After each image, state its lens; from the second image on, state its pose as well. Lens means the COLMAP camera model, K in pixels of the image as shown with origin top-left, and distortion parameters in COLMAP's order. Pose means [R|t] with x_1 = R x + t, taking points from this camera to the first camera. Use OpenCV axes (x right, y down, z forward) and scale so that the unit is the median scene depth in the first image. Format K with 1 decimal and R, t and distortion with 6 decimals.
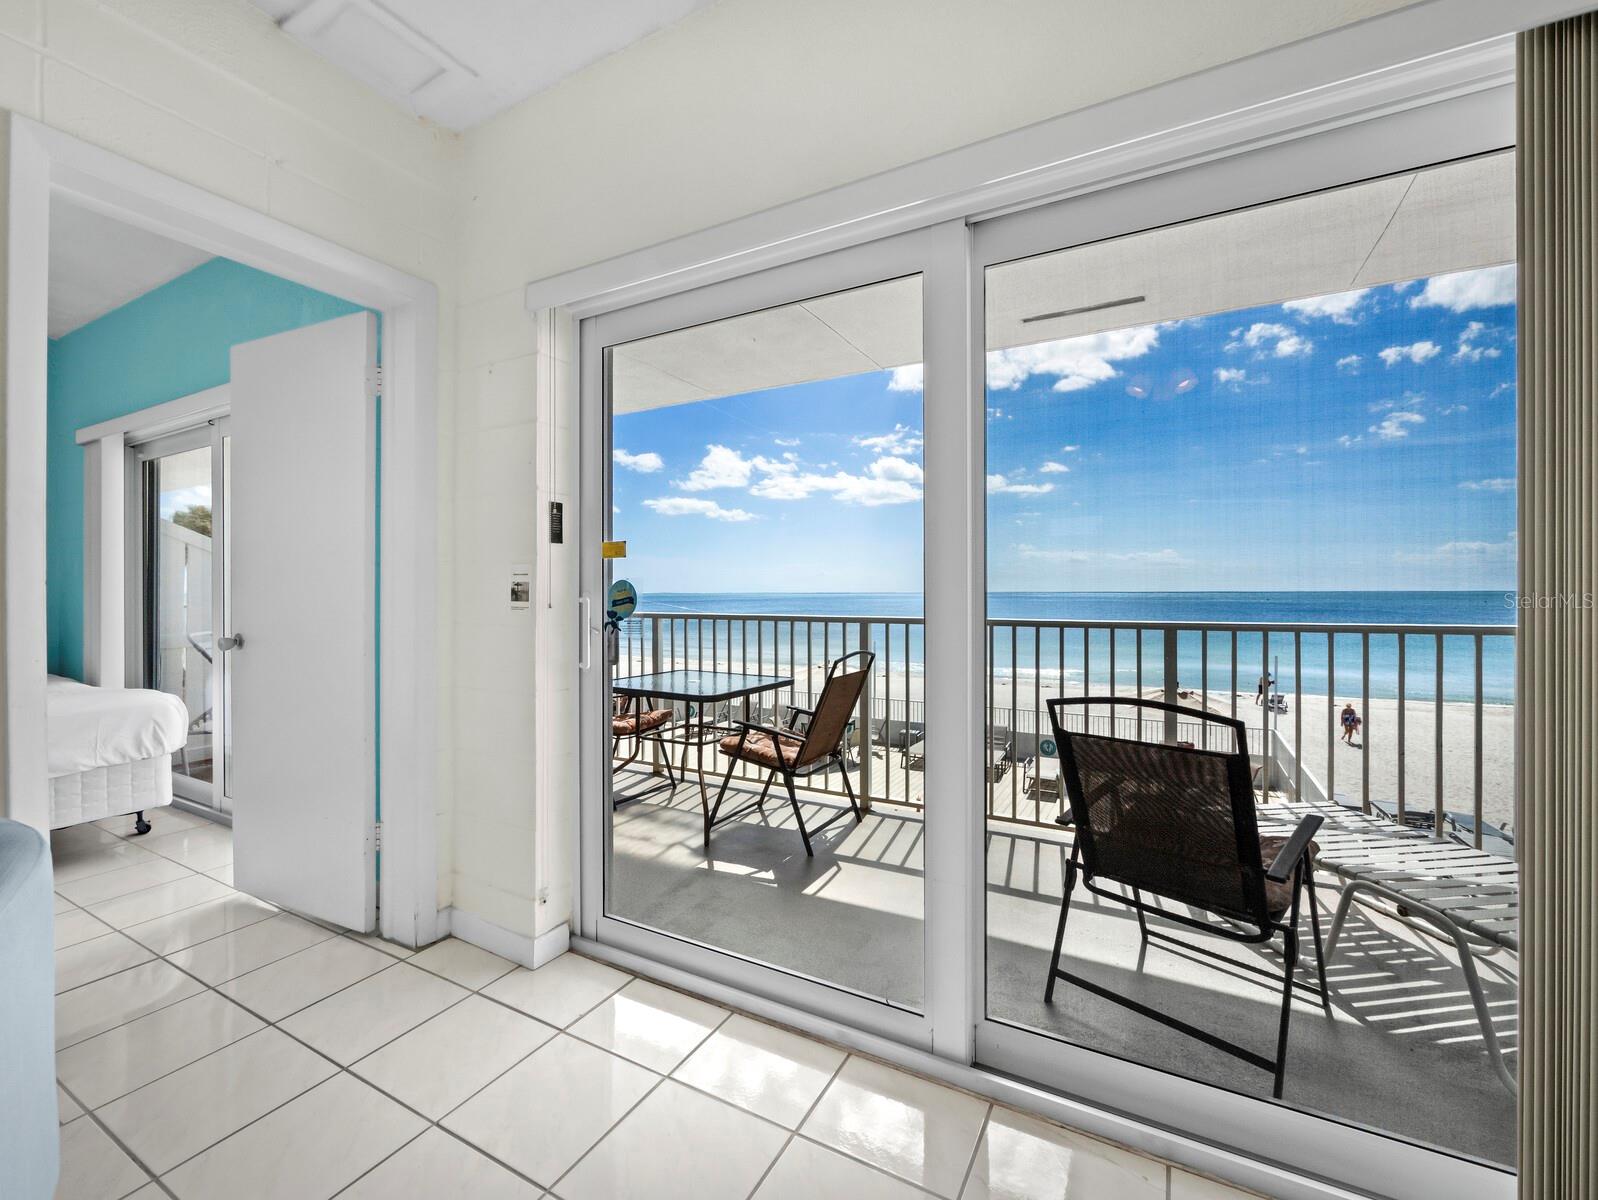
lens RADIAL K [[670.6, 0, 802.6], [0, 670.6, 594.7], [0, 0, 1]] dist [-0.004257, -0.000203]
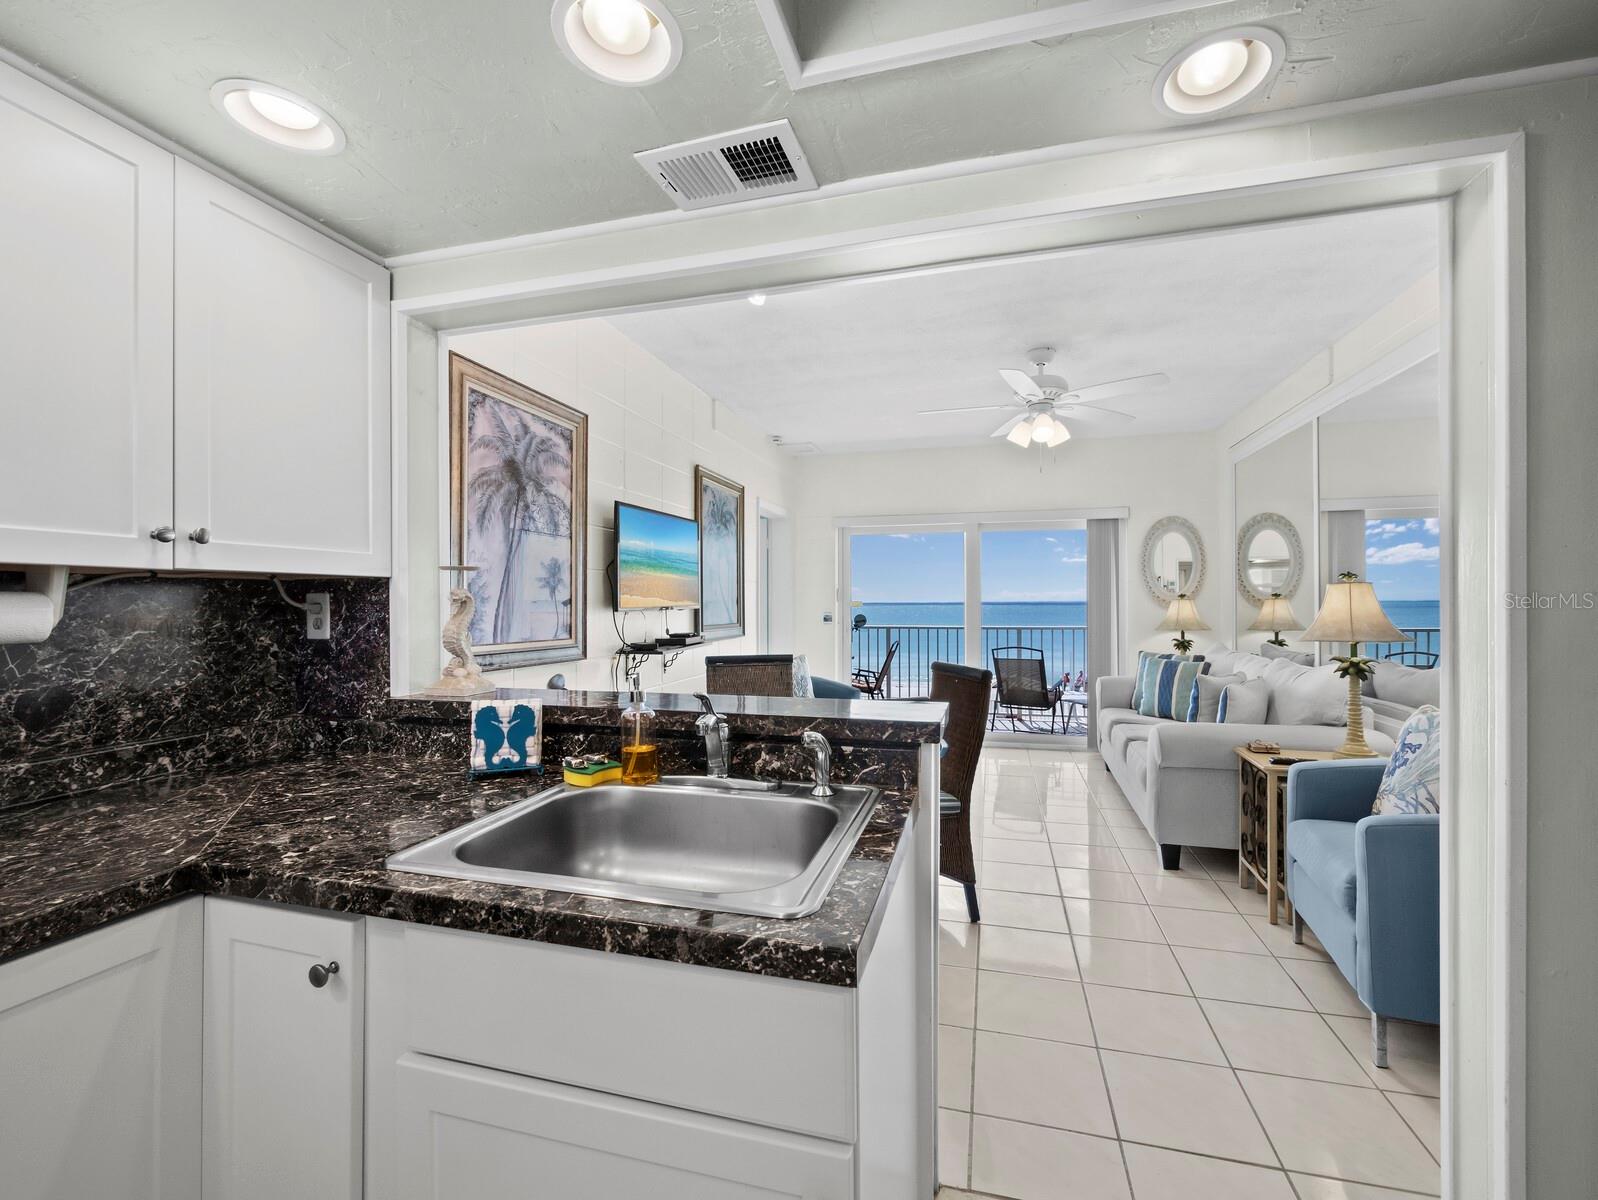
lens RADIAL K [[638.5, 0, 844.2], [0, 638.5, 601.3], [0, 0, 1]] dist [-0.003436, -0.000322]
pose [[0.968129, 0.003108, 0.250434, -1.035699], [-0.002039, 0.999988, -0.004528, -0.063577], [-0.250445, 0.003873, 0.968123, -1.722373]]
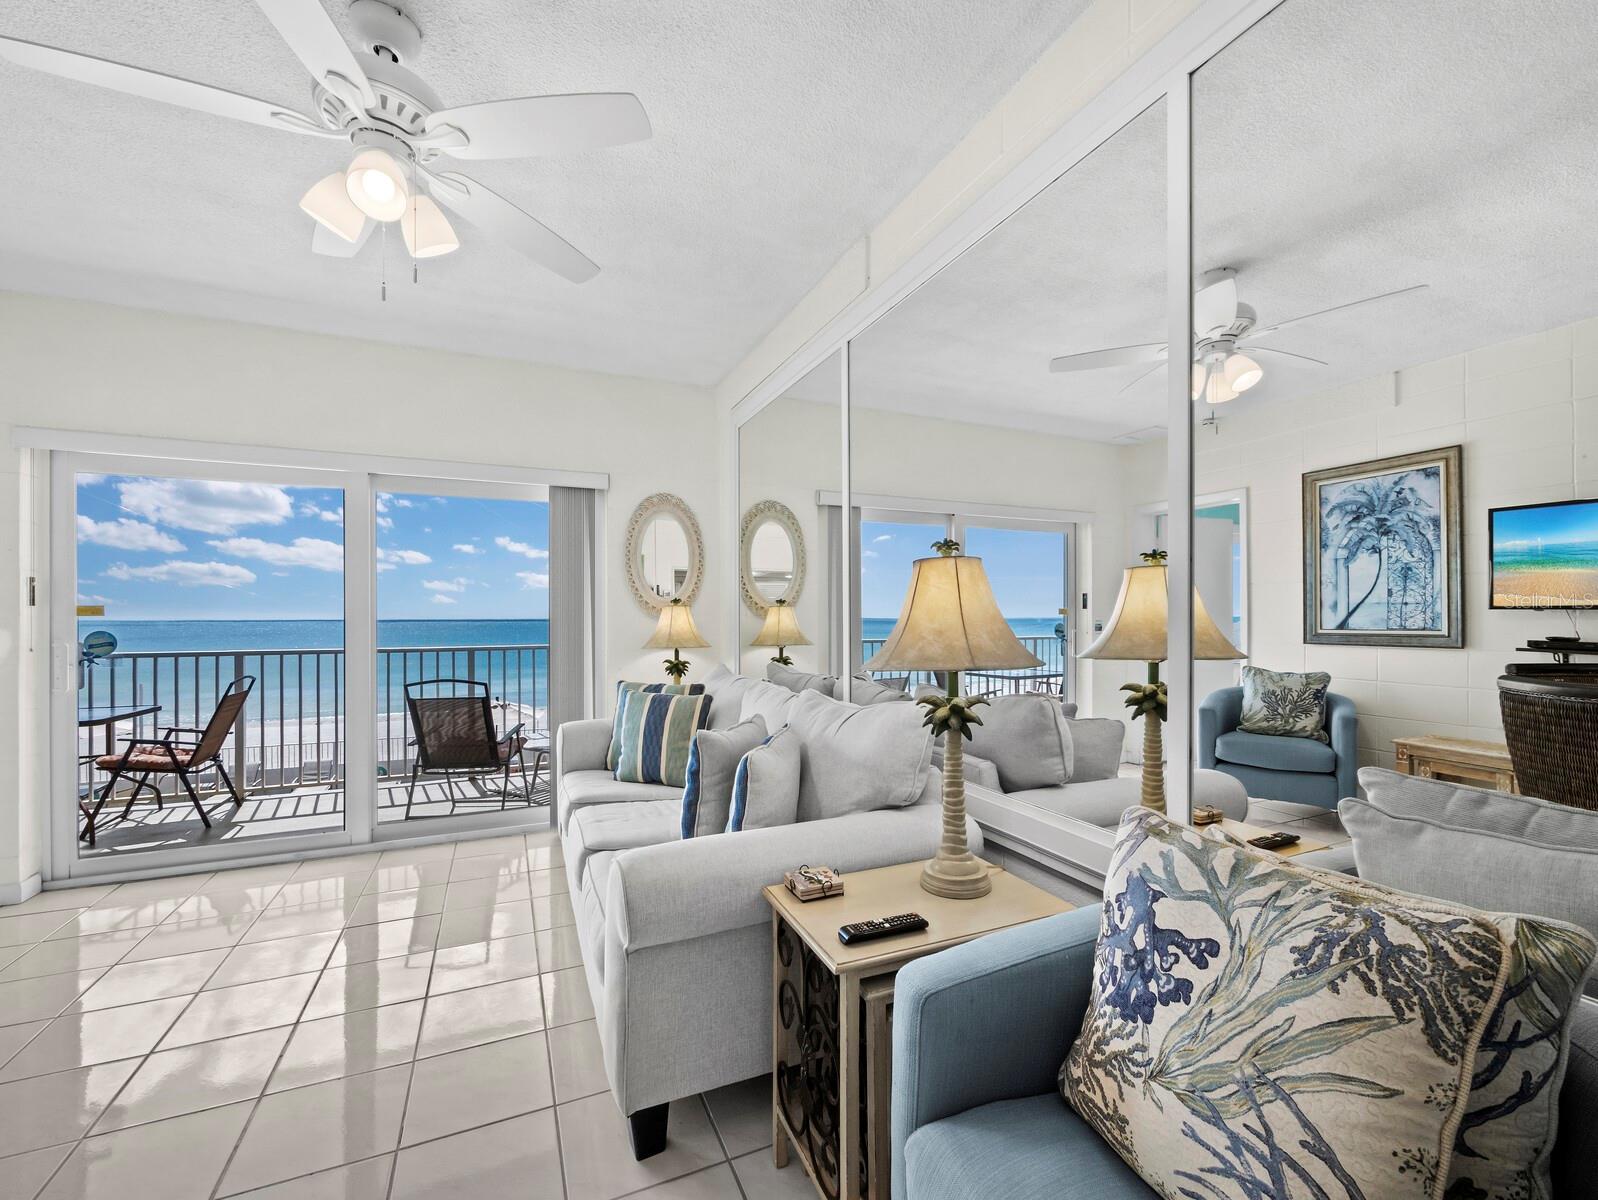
lens RADIAL K [[661.8, 0, 787.9], [0, 661.8, 619.9], [0, 0, 1]] dist [-0.001120, -0.000146]
pose [[0.619078, 0.001446, 0.785328, -0.467460], [-0.000474, 0.999999, -0.001467, -0.044218], [-0.785330, 0.000536, 0.619078, -1.112817]]
